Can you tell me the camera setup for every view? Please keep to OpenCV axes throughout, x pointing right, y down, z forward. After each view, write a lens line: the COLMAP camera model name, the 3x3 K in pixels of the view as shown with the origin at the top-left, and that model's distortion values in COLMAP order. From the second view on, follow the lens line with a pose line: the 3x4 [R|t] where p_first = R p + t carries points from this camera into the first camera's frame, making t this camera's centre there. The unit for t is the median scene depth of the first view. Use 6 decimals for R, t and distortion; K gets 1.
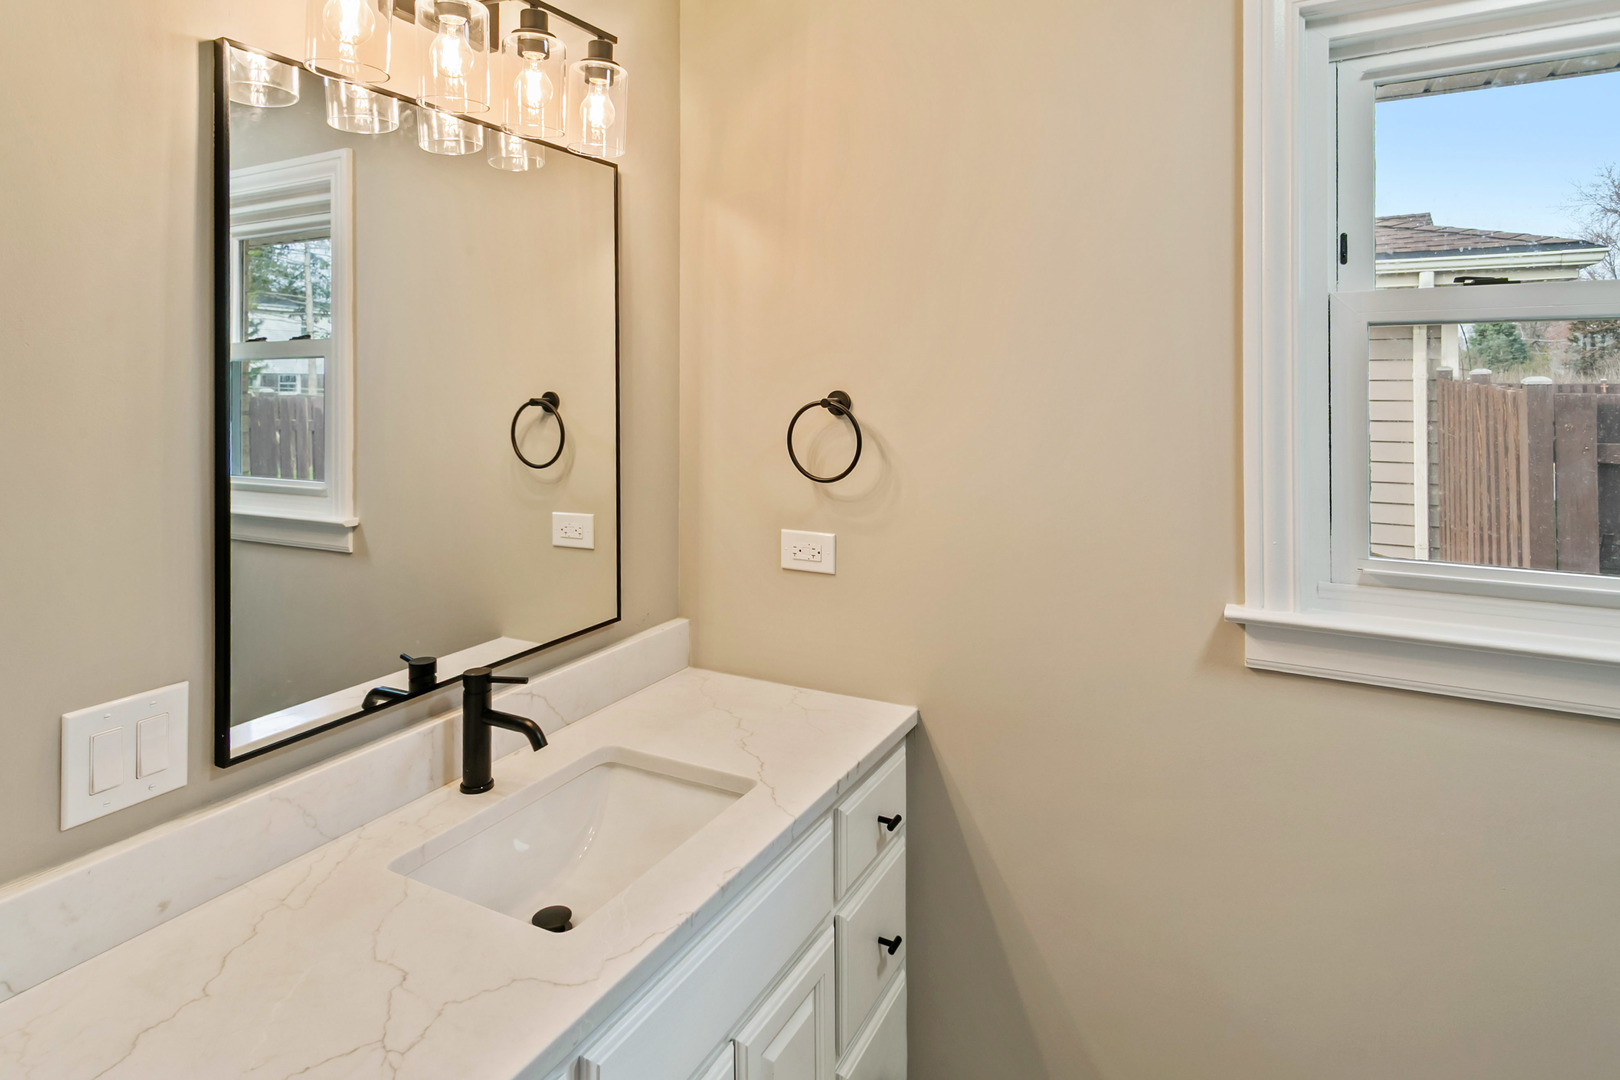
lens RADIAL K [[885.4, 0, 807.6], [0, 885.4, 539.9], [0, 0, 1]] dist [-0.002733, -0.000633]
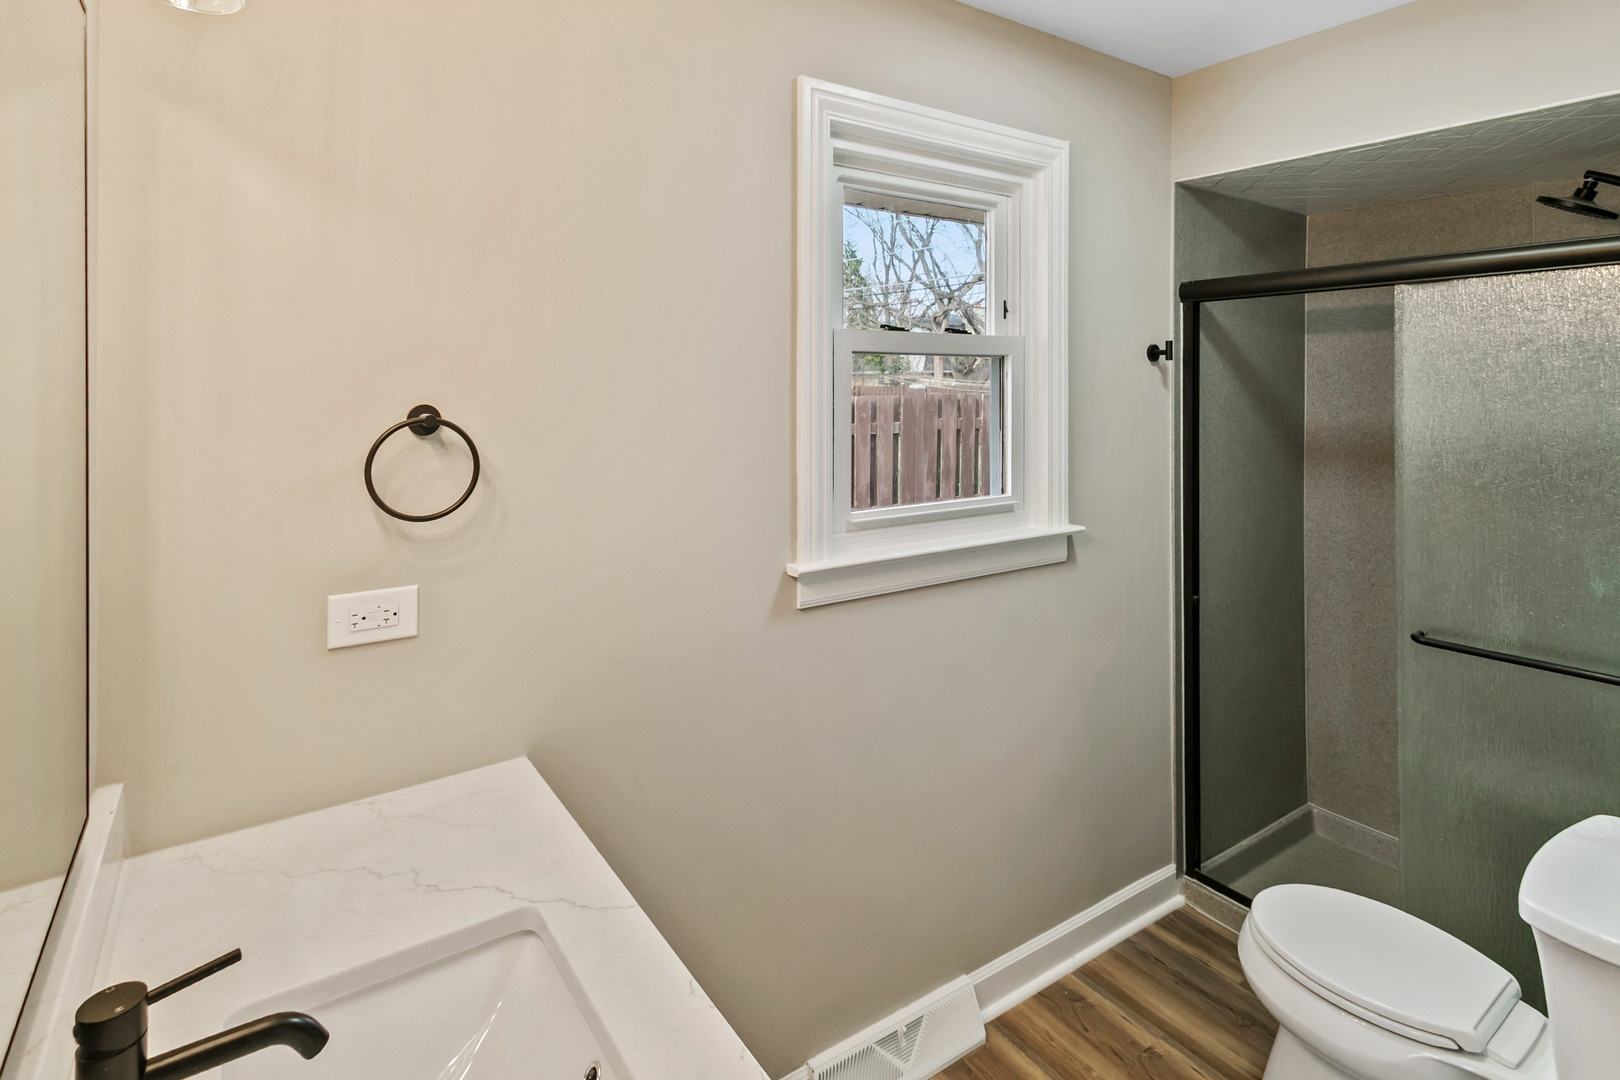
lens RADIAL K [[798.5, 0, 808.1], [0, 798.5, 540.4], [0, 0, 1]] dist [0.000892, 0.000016]
pose [[0.454343, -0.155407, 0.877166, -0.463133], [0.176882, 0.980798, 0.082149, -0.045732], [-0.873089, 0.117831, 0.473108, 0.363438]]
